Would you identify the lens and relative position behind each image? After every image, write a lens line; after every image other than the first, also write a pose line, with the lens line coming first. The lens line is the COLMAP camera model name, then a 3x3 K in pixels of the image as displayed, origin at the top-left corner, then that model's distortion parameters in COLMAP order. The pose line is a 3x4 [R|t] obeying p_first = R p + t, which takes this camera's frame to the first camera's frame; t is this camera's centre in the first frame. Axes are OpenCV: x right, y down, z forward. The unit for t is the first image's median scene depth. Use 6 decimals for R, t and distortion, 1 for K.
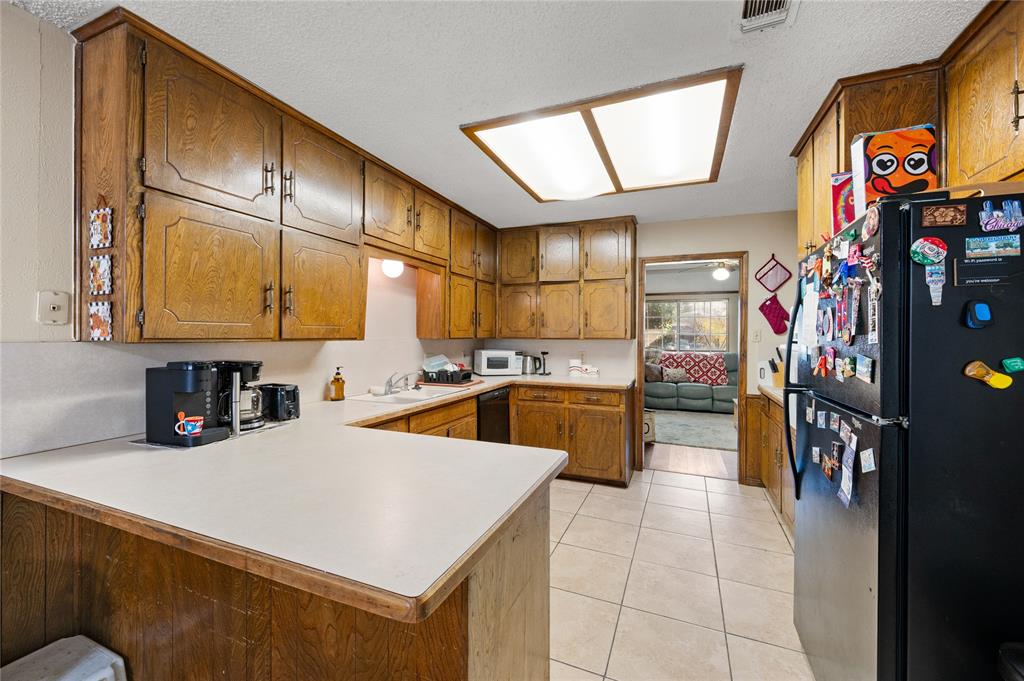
lens RADIAL K [[415.0, 0, 513.8], [0, 415.0, 325.3], [0, 0, 1]] dist [0.000549, 0.000057]
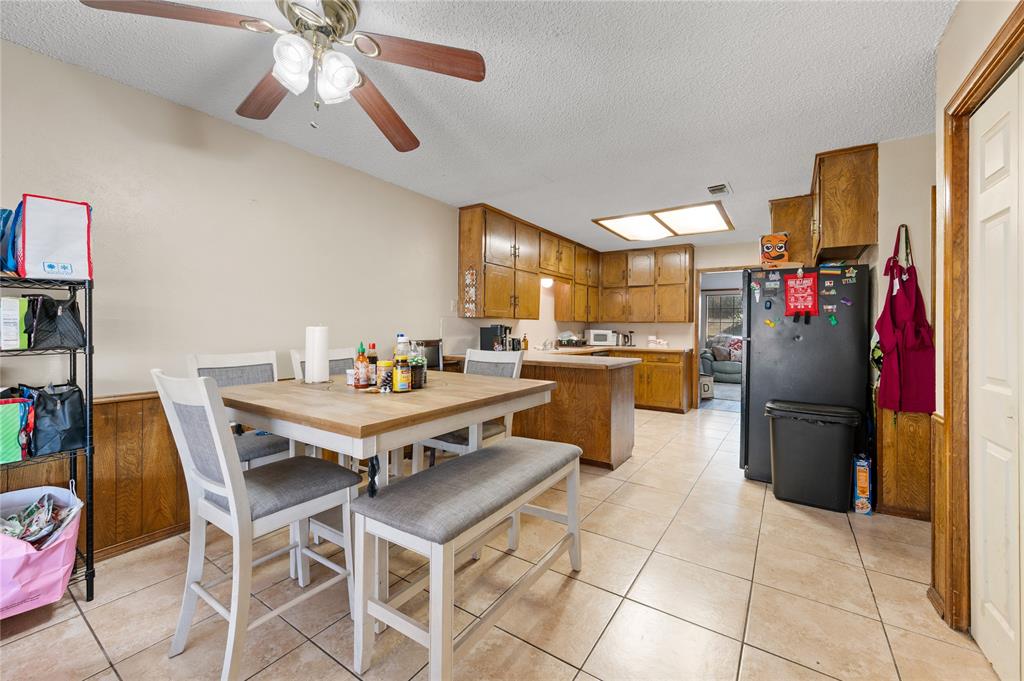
lens RADIAL K [[415.0, 0, 513.8], [0, 415.0, 325.3], [0, 0, 1]] dist [0.000549, 0.000057]
pose [[0.980440, 0.001292, -0.196815, -0.059394], [0.001967, 0.999864, 0.016362, 0.019766], [0.196810, -0.016429, 0.980304, -0.702981]]
